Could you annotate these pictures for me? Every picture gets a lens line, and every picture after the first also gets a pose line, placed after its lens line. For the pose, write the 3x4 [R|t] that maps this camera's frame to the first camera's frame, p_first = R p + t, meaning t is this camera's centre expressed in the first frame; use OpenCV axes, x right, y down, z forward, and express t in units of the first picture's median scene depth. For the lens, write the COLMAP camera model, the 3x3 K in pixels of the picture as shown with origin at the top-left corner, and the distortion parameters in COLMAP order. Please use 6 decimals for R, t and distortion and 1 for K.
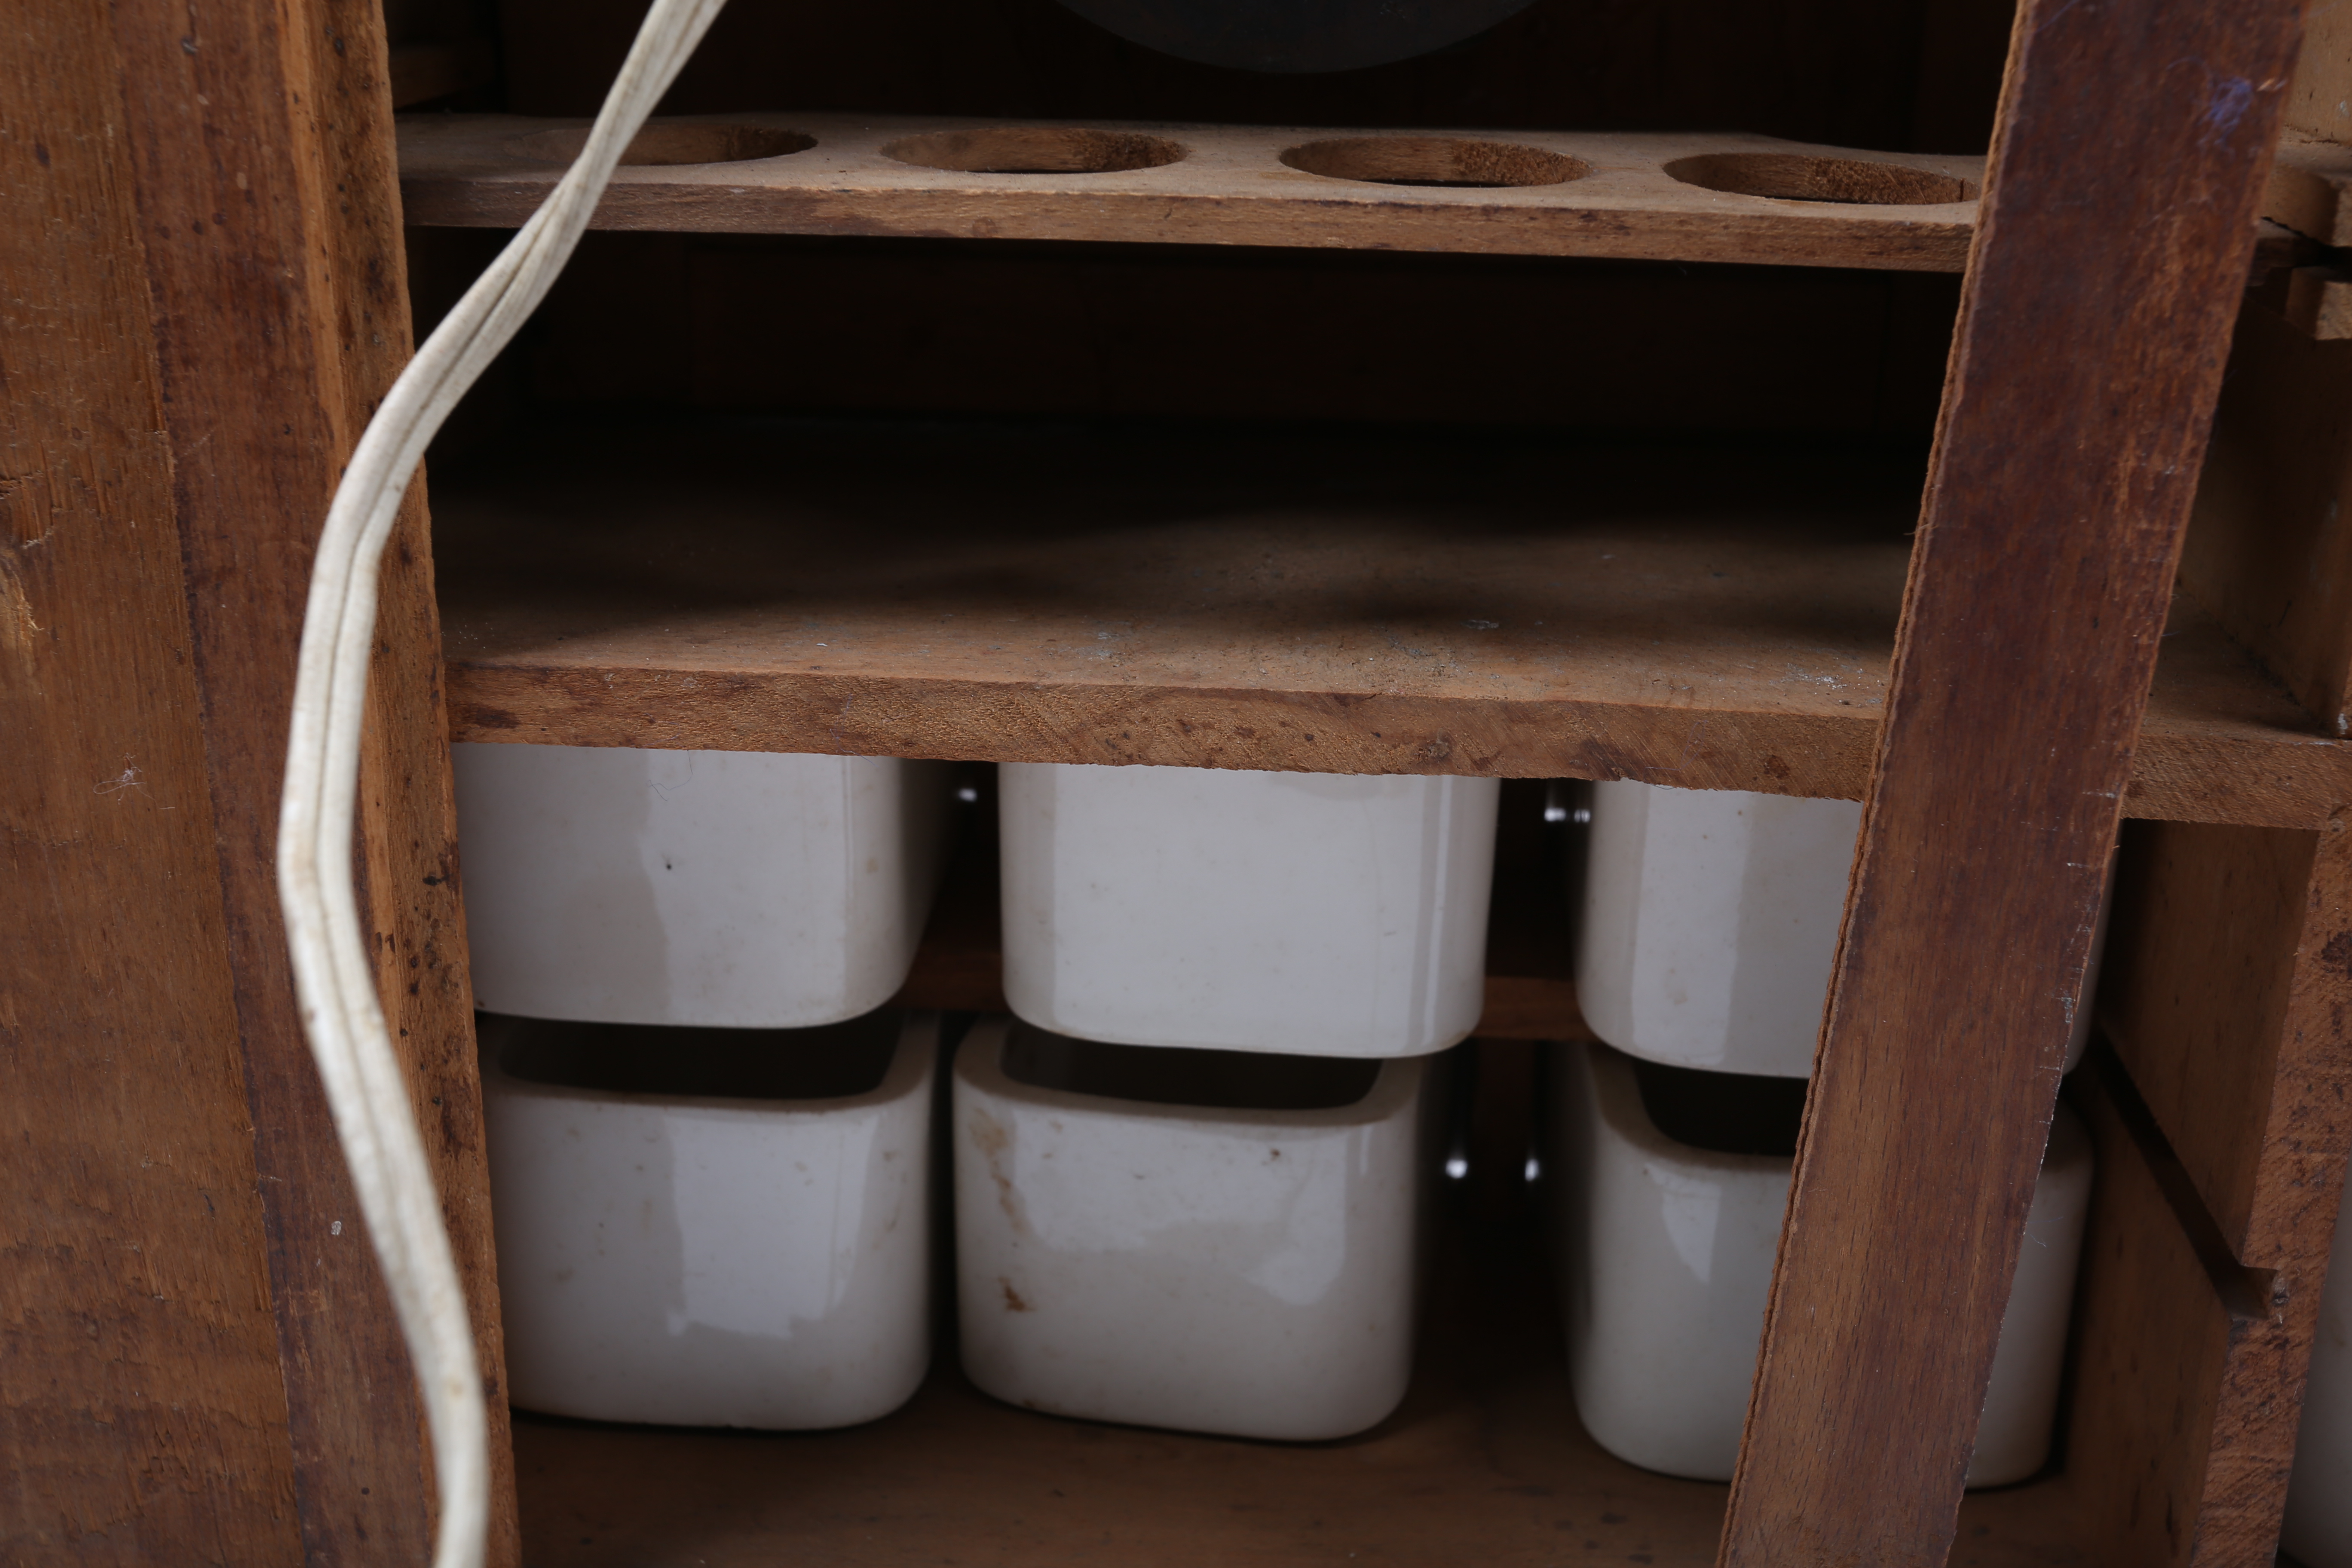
lens RADIAL K [[2551.4, 0, 1174.6], [0, 2551.4, 789.5], [0, 0, 1]] dist [0.001892, 0.125247]
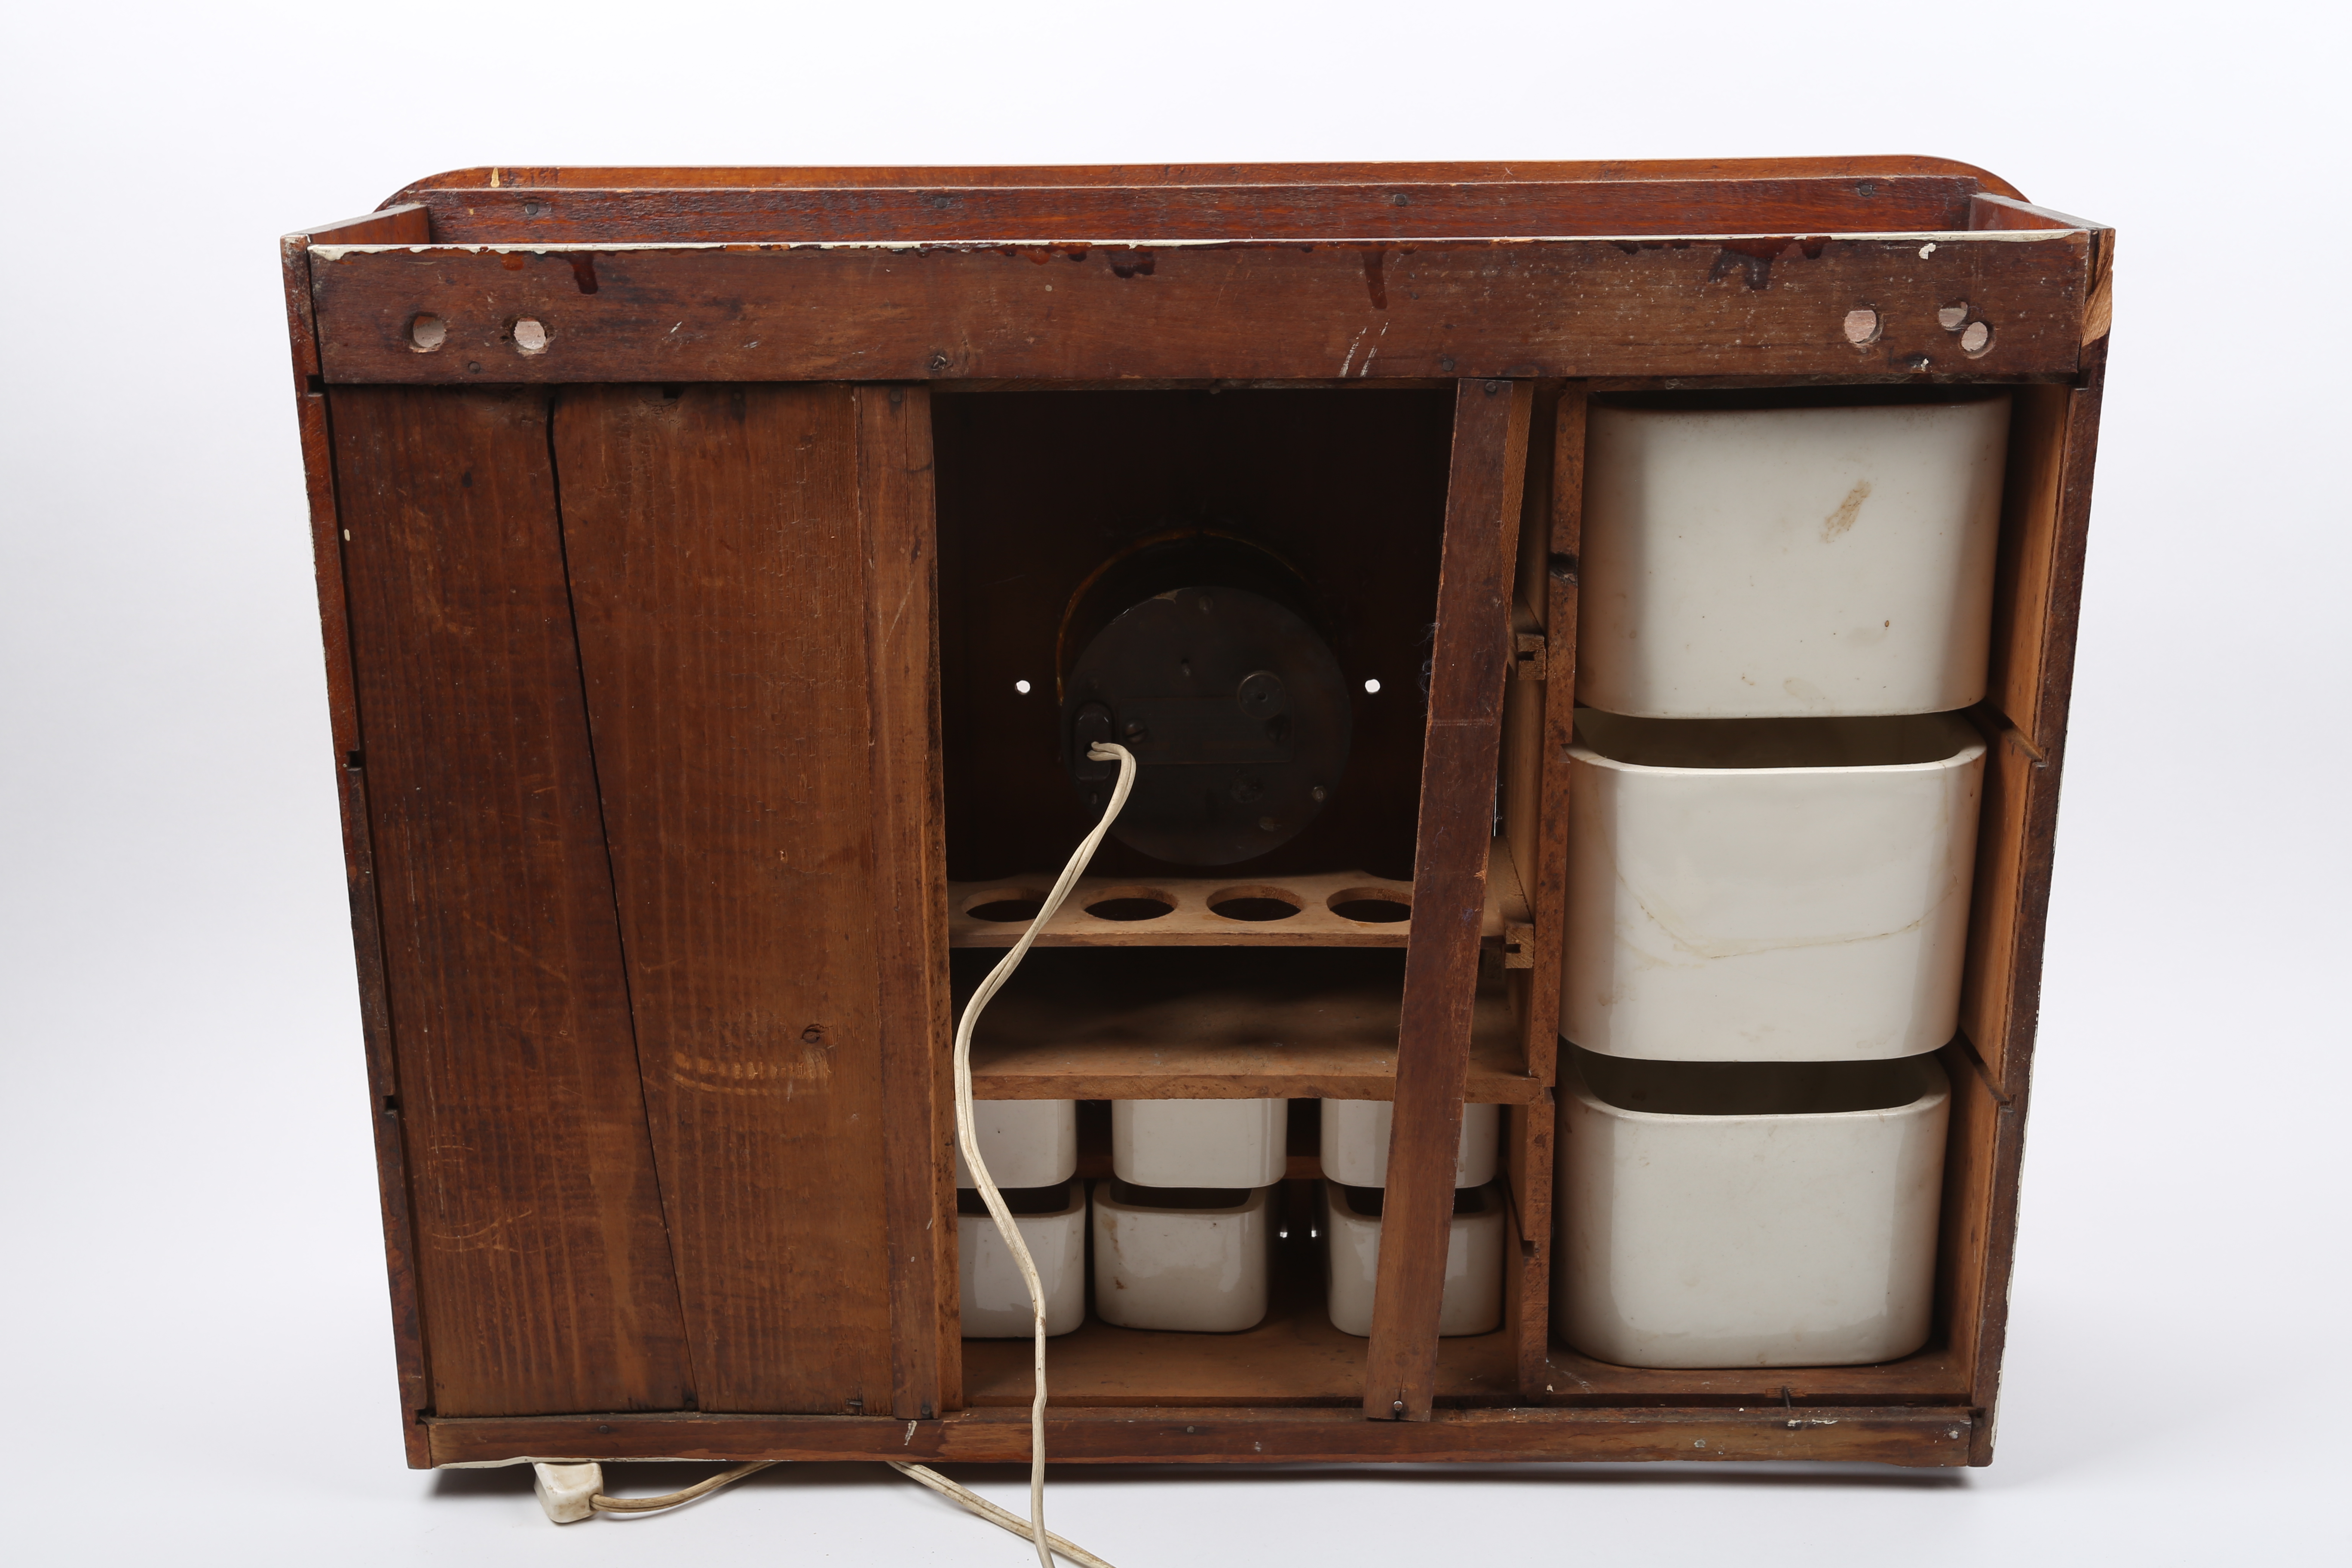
lens RADIAL K [[2551.4, 0, 1174.6], [0, 2551.4, 789.5], [0, 0, 1]] dist [0.001892, 0.125247]
pose [[0.997510, -0.037958, 0.059436, -0.185753], [0.041496, 0.997368, -0.059464, -0.205905], [-0.057022, 0.061783, 0.996459, -2.216735]]
